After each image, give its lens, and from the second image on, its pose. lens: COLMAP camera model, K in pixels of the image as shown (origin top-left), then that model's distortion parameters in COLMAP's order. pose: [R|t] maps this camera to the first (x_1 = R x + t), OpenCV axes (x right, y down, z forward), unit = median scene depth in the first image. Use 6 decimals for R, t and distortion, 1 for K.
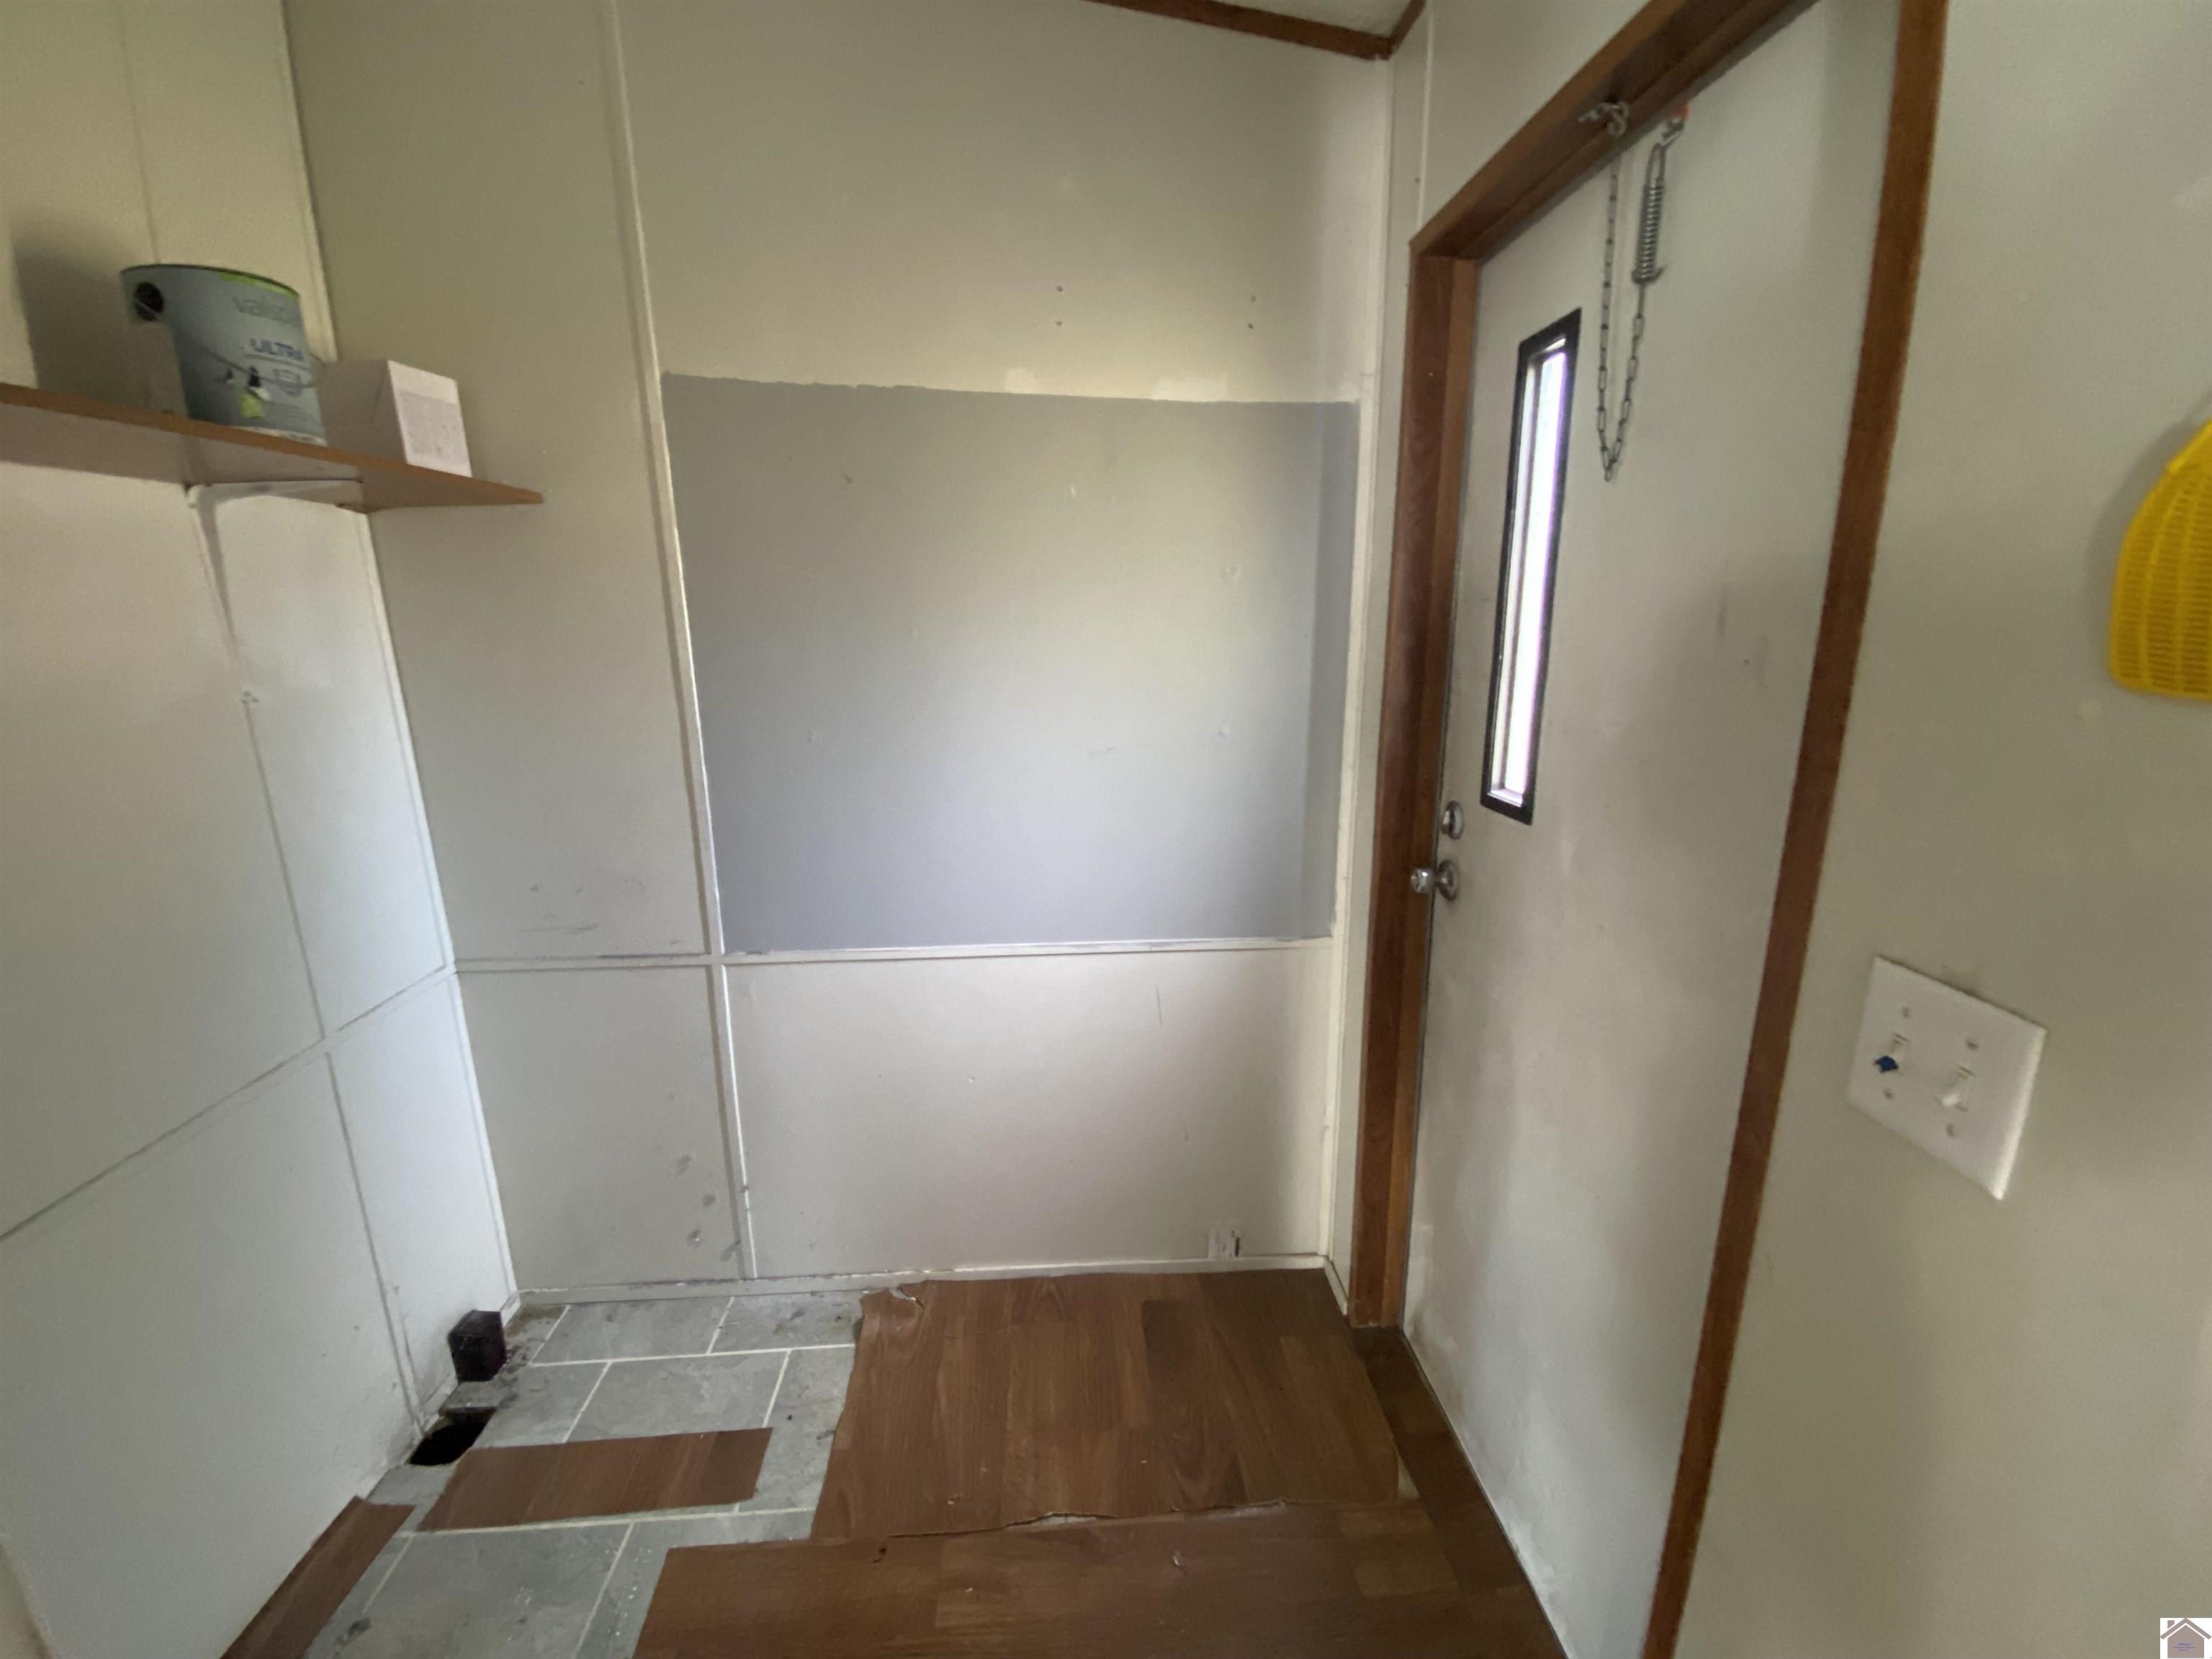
lens RADIAL K [[904.2, 0, 1096.2], [0, 904.2, 827.5], [0, 0, 1]] dist [0.026253, -0.022256]
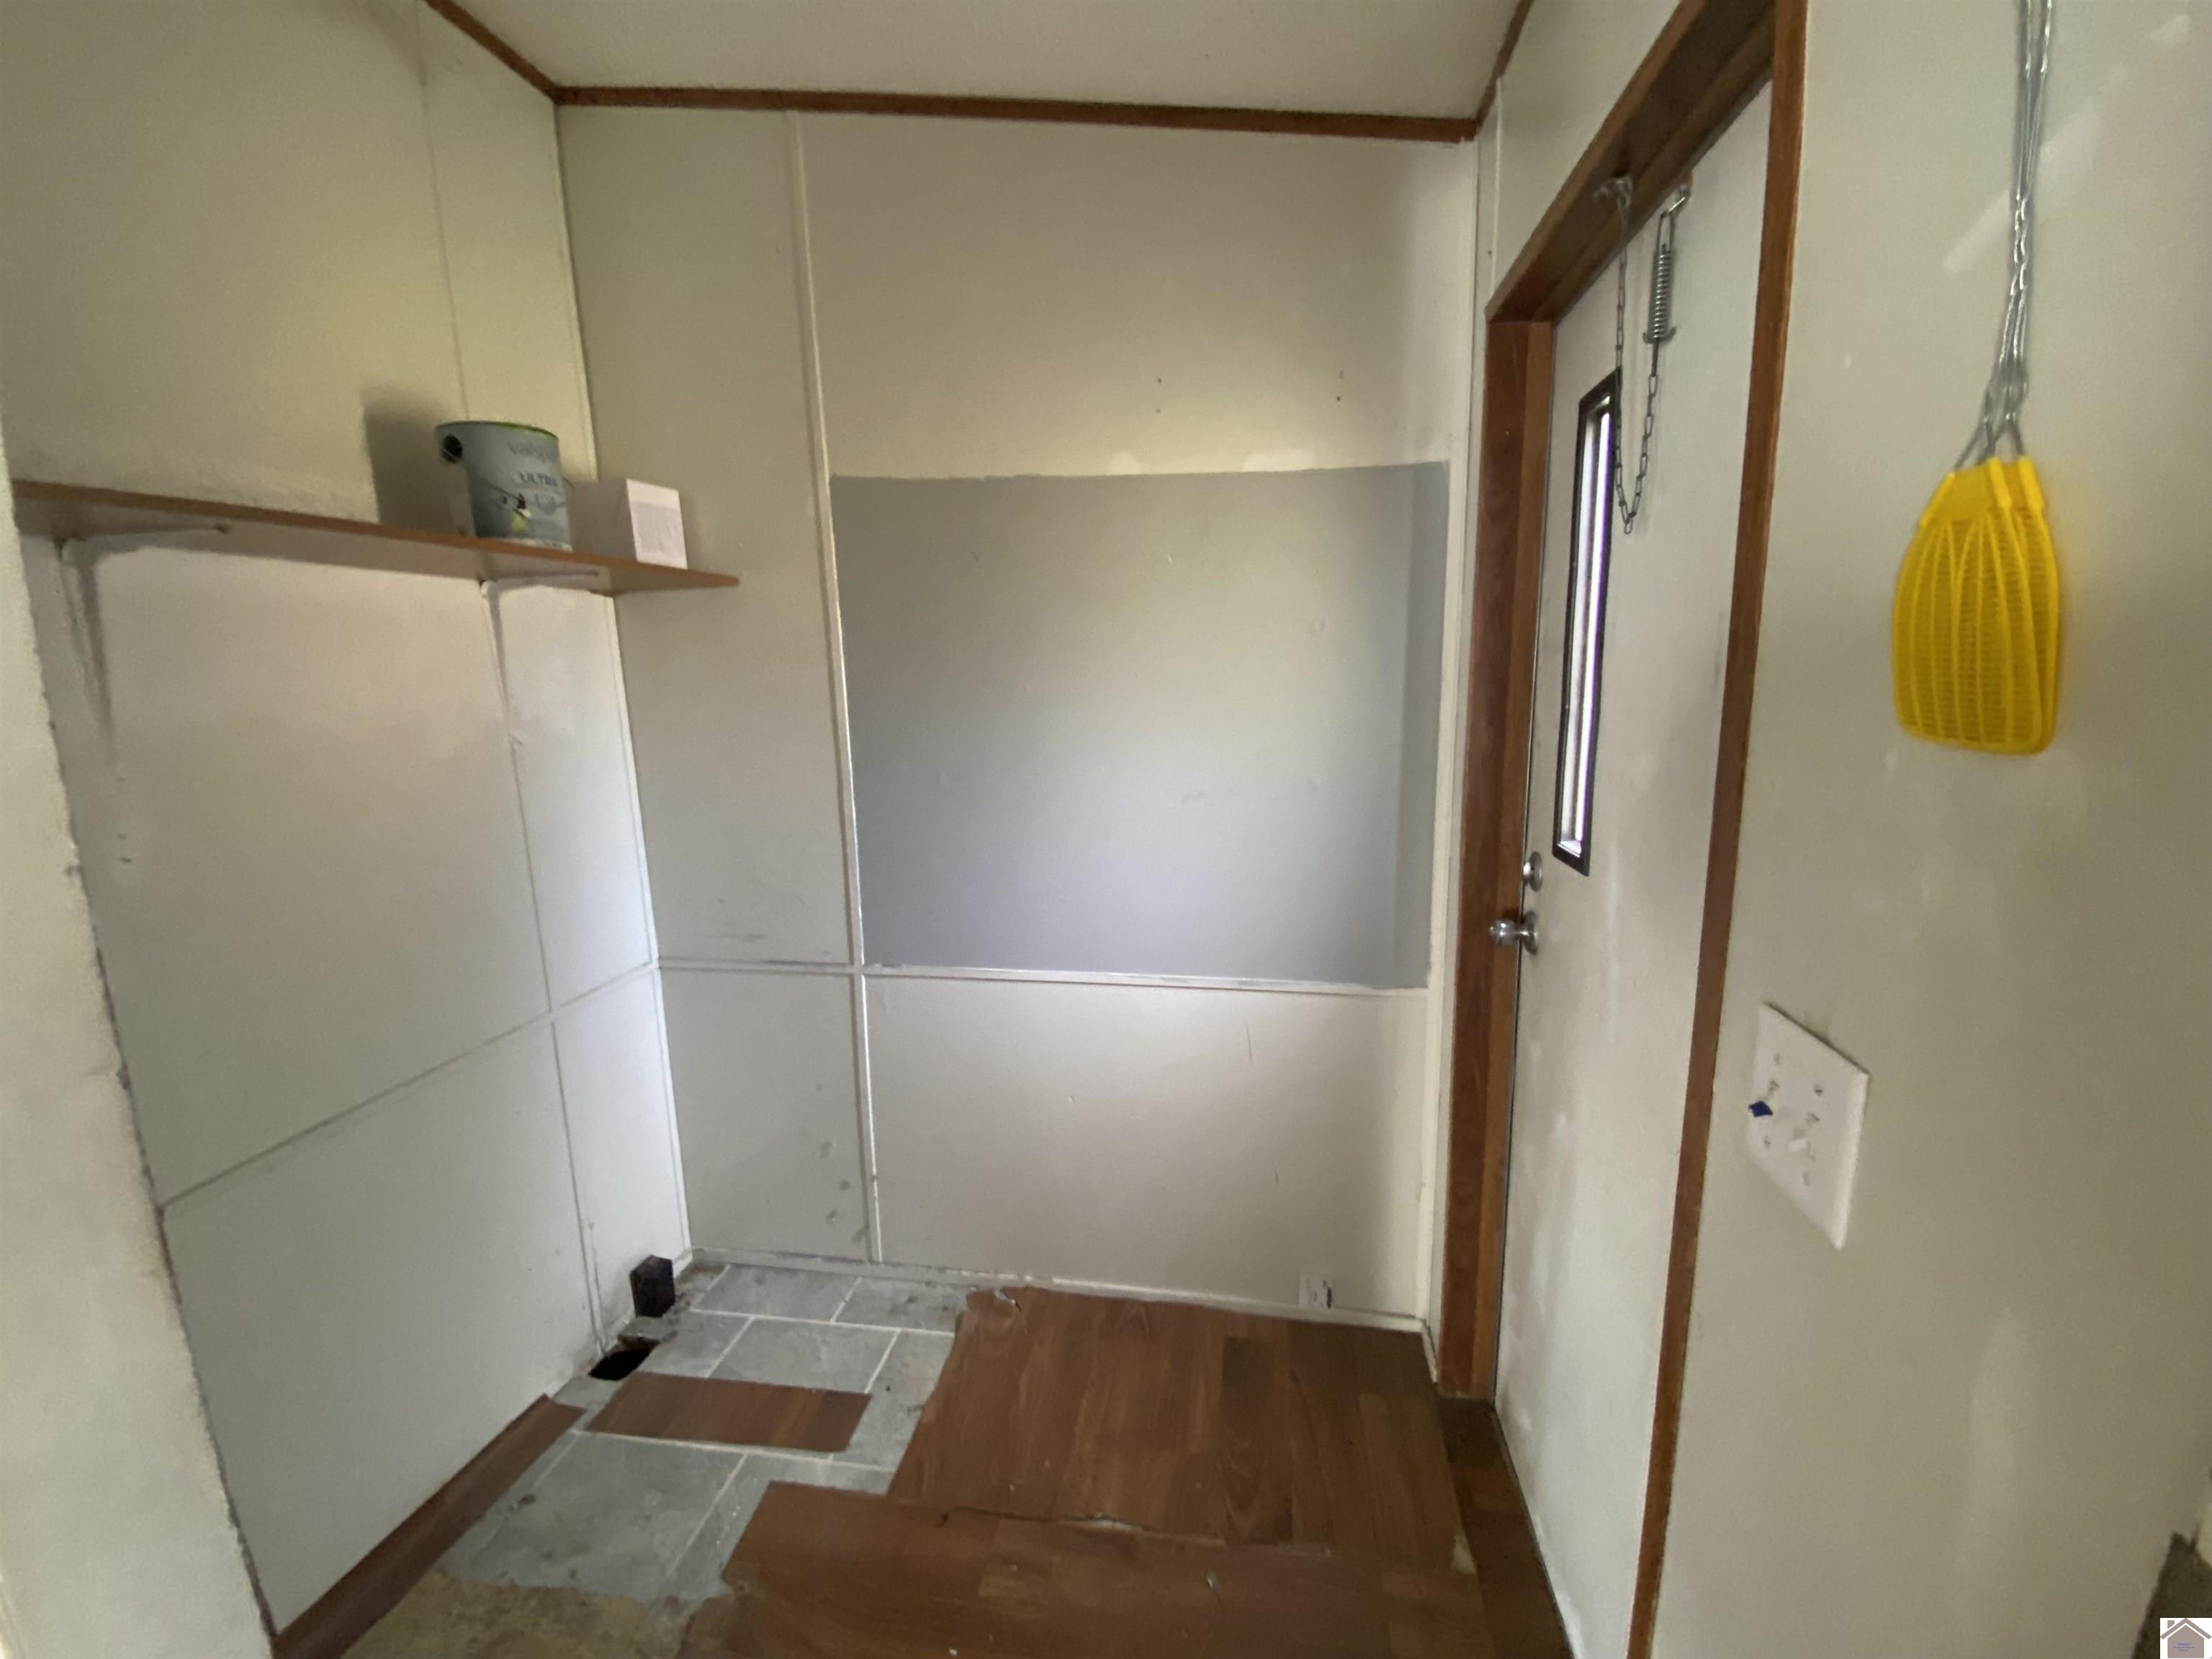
lens RADIAL K [[904.2, 0, 1096.2], [0, 904.2, 827.5], [0, 0, 1]] dist [0.026253, -0.022256]
pose [[0.974085, 0.026996, -0.224566, 0.145796], [-0.038905, 0.998052, -0.048776, 0.010474], [0.222812, 0.056249, 0.973237, -0.063485]]
